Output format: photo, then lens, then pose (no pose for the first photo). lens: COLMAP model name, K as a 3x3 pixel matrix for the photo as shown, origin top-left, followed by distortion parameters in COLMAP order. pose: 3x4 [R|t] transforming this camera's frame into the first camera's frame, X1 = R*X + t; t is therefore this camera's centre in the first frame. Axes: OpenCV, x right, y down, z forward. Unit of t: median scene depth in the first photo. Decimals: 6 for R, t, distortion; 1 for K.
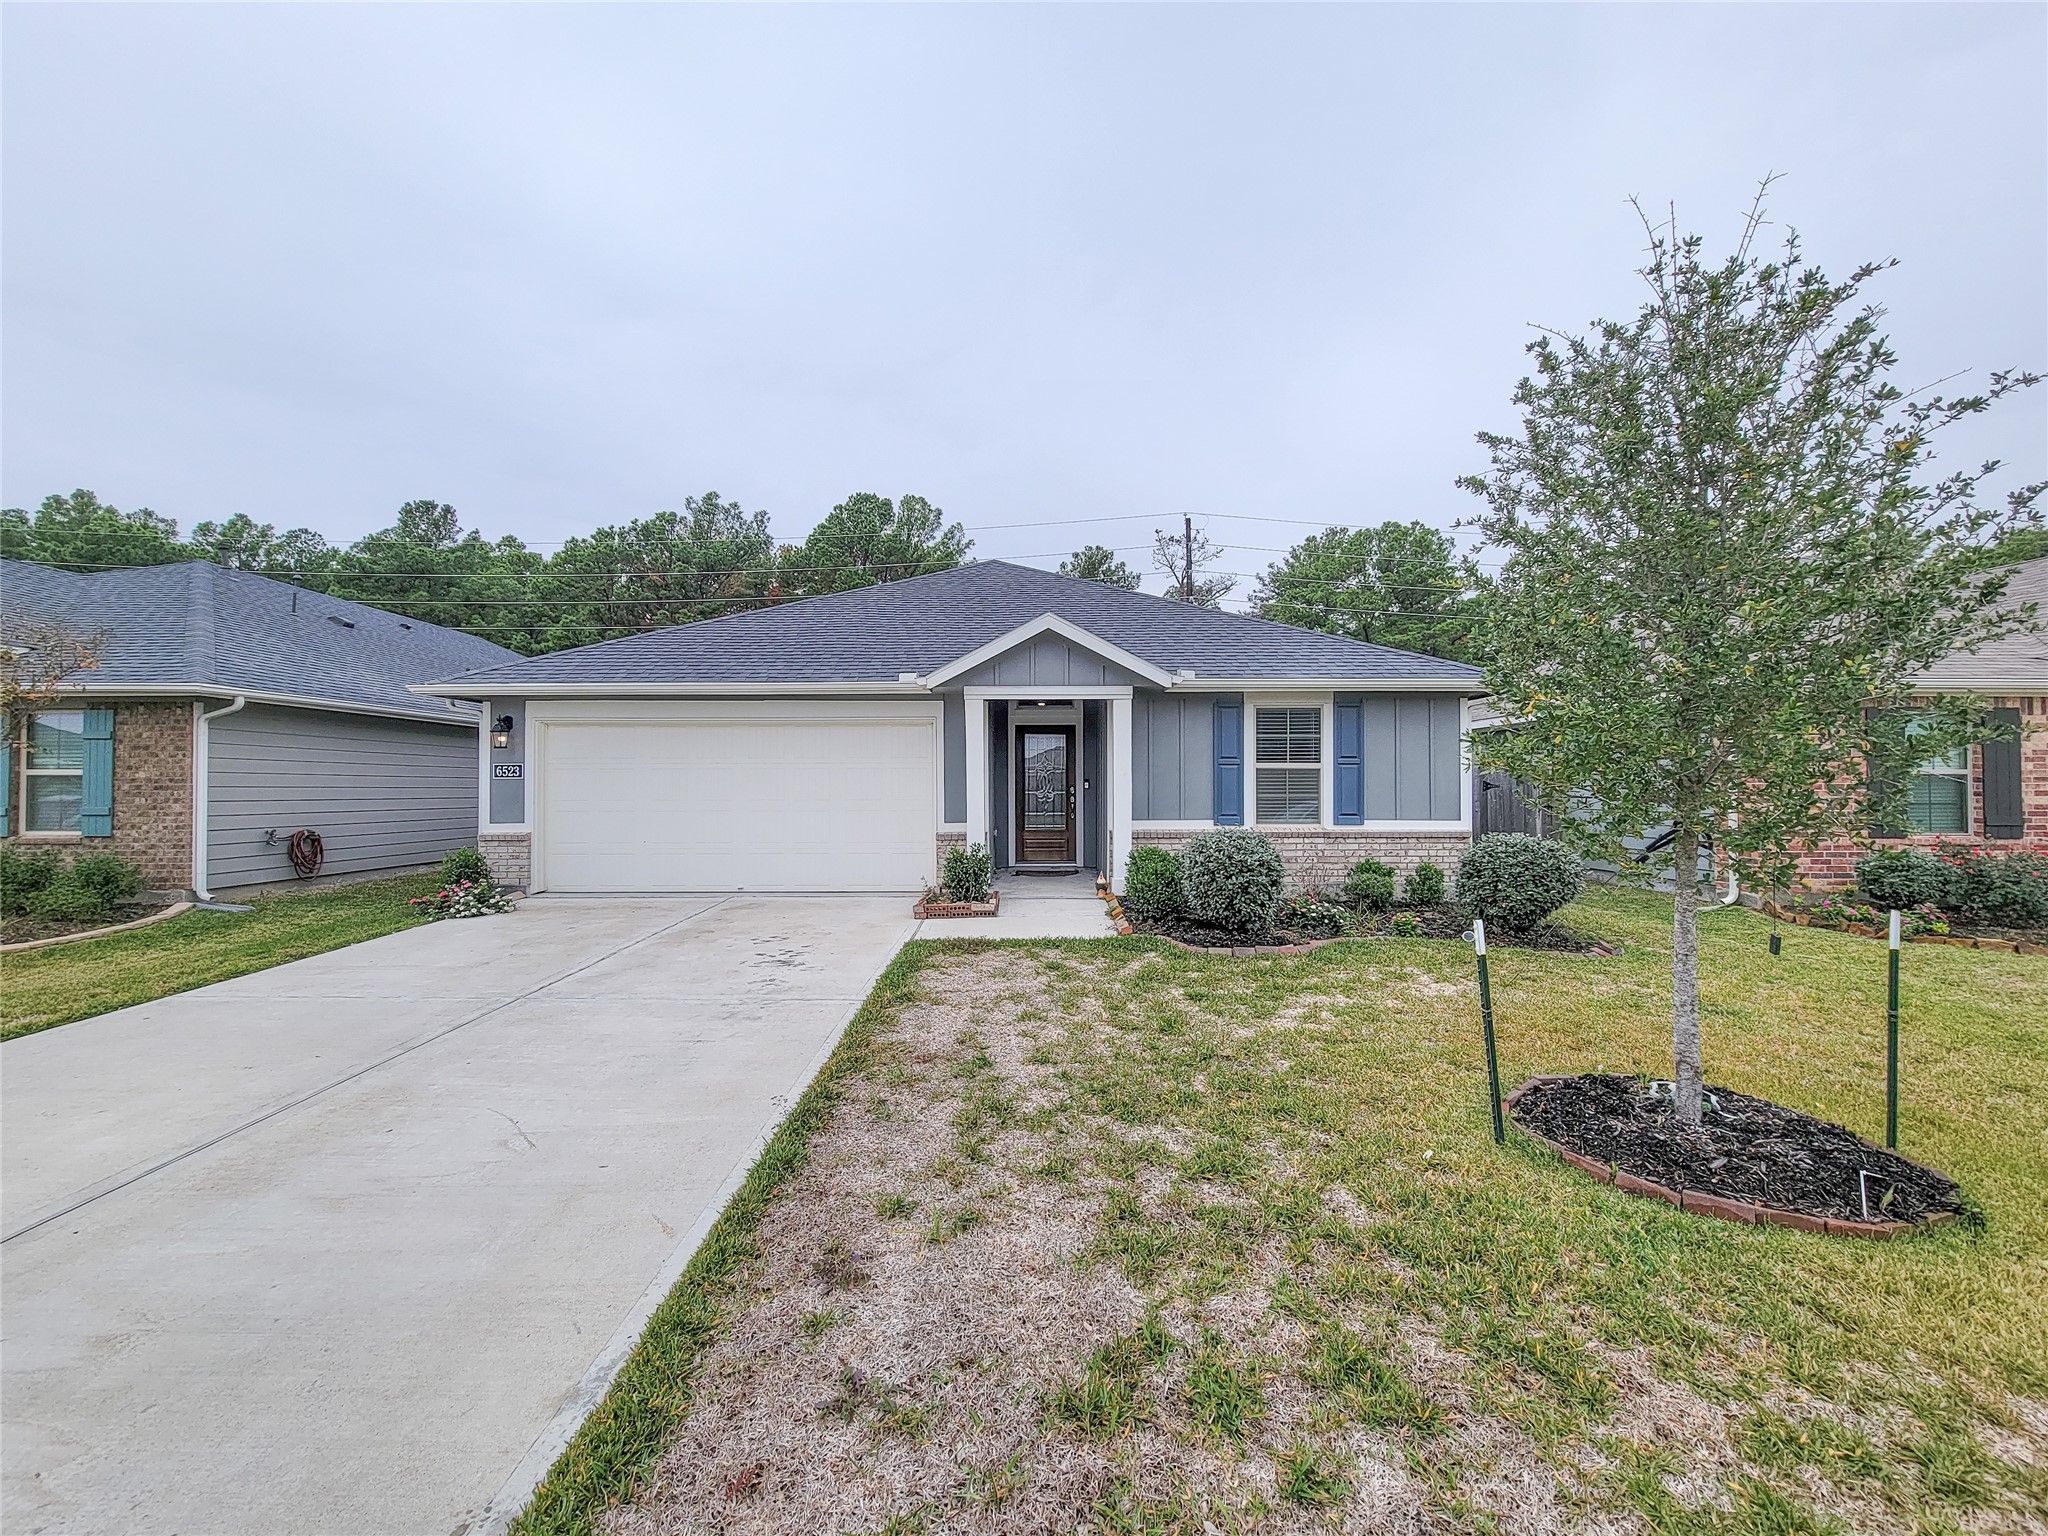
lens RADIAL K [[858.8, 0, 1025.8], [0, 858.8, 778.7], [0, 0, 1]] dist [0.007346, -0.003712]
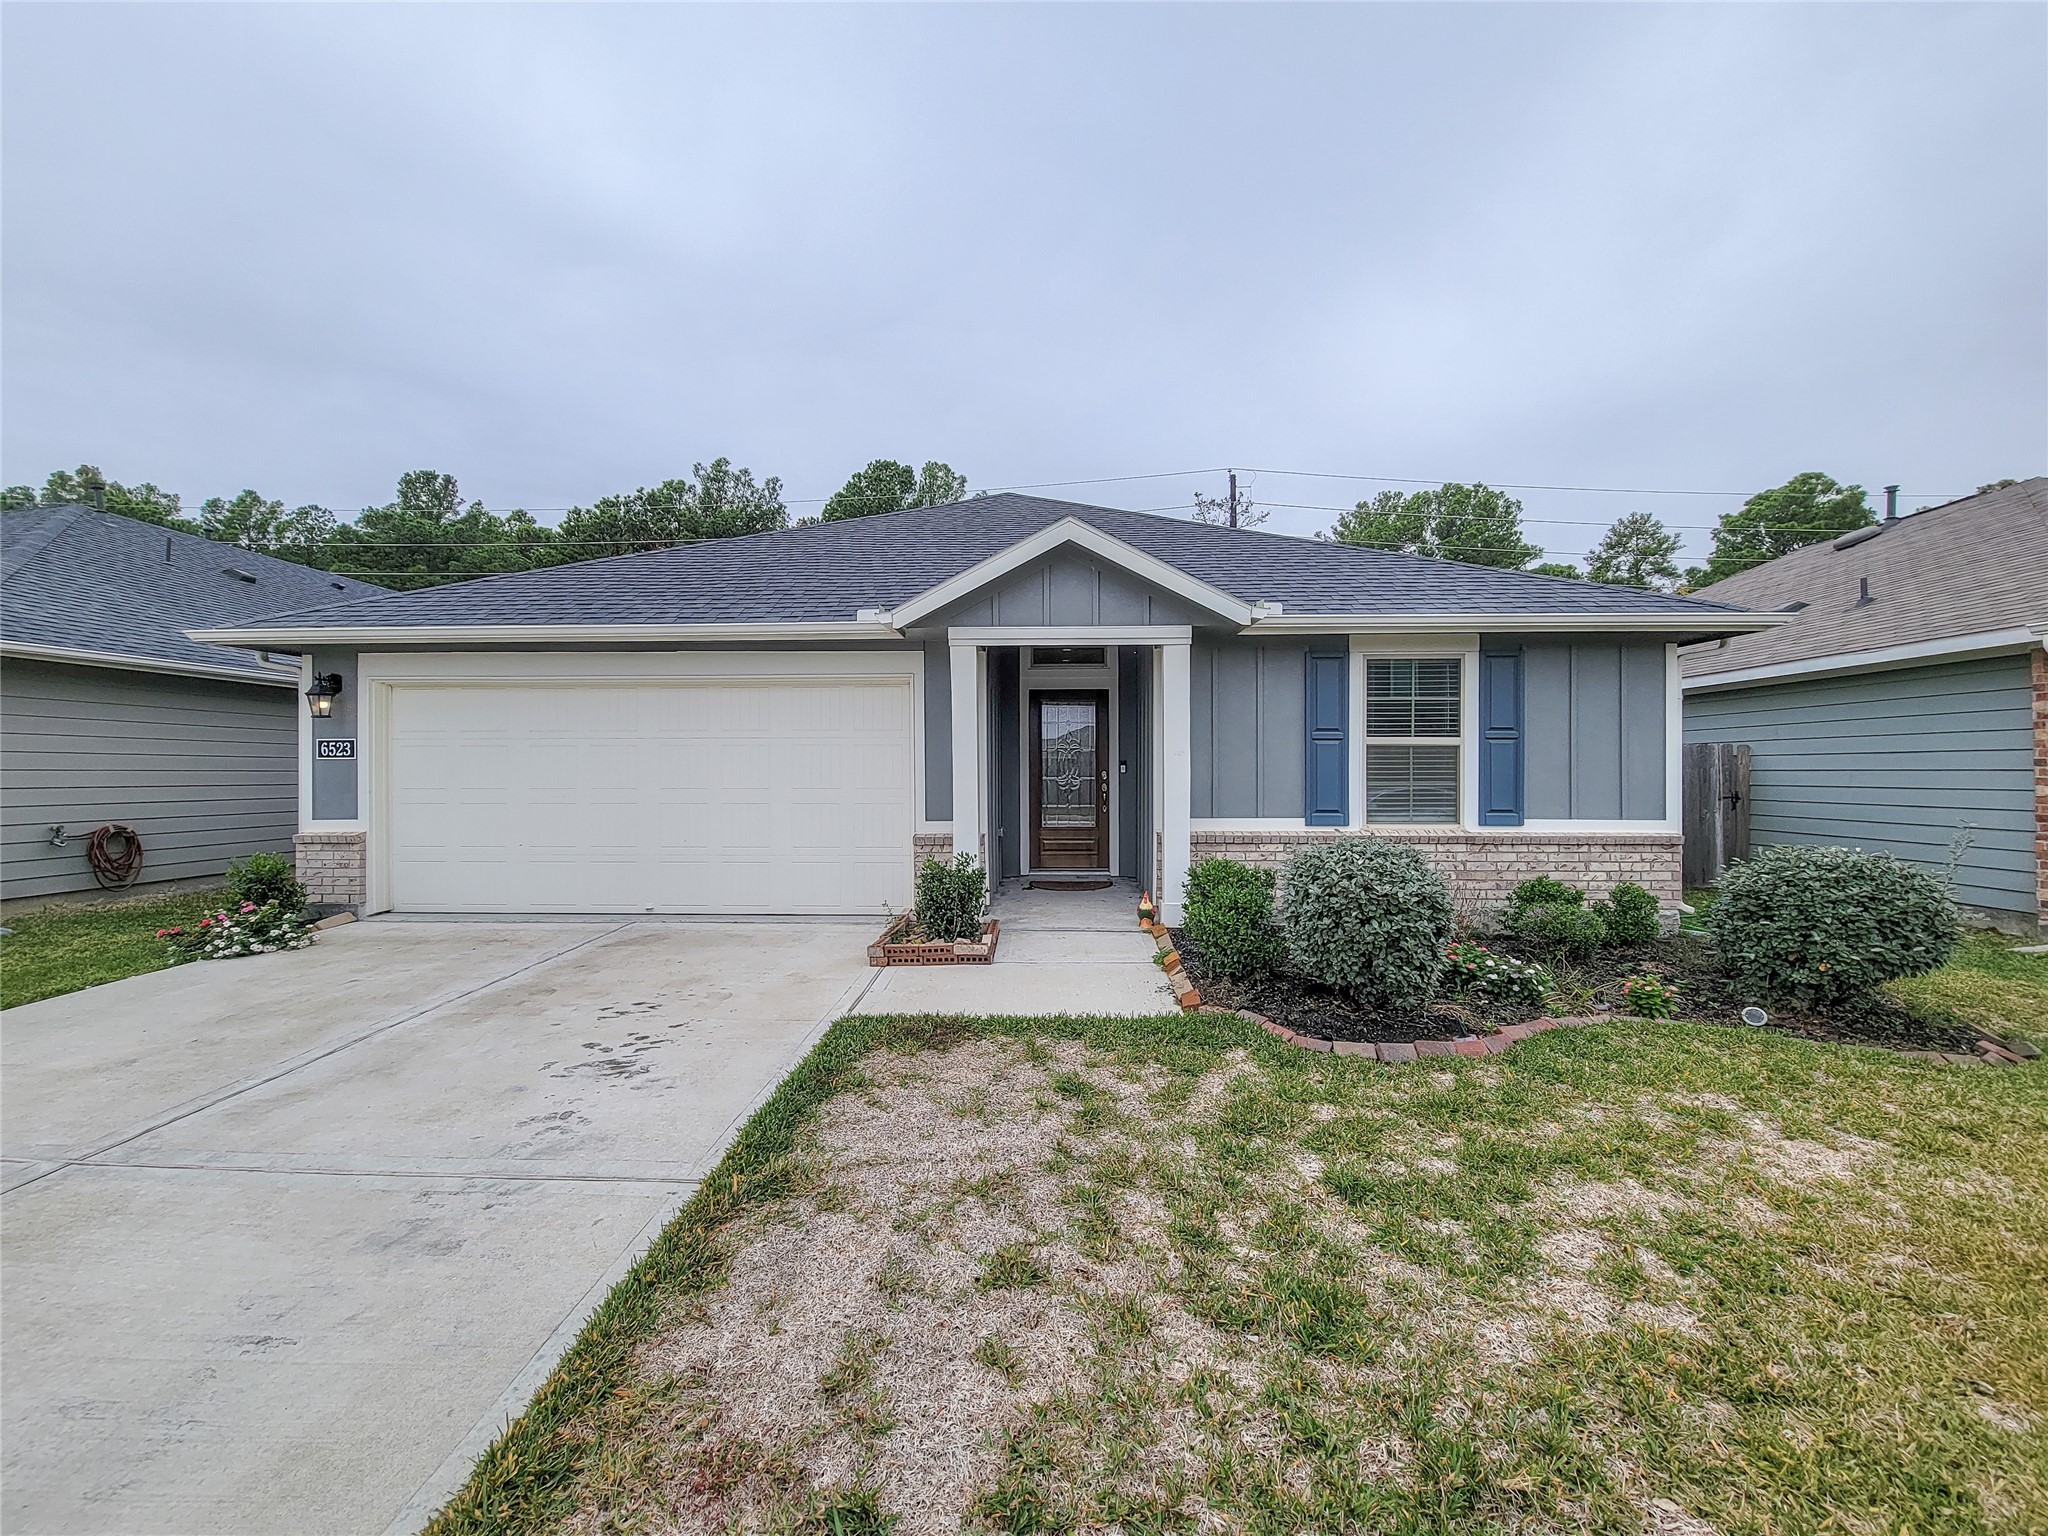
lens RADIAL K [[858.8, 0, 1019.6], [0, 858.8, 769.9], [0, 0, 1]] dist [0.007346, -0.003712]
pose [[0.999016, 0.000902, -0.044349, 0.015517], [-0.000538, 0.999966, 0.008211, 0.002814], [0.044355, -0.008179, 0.998982, 0.284698]]
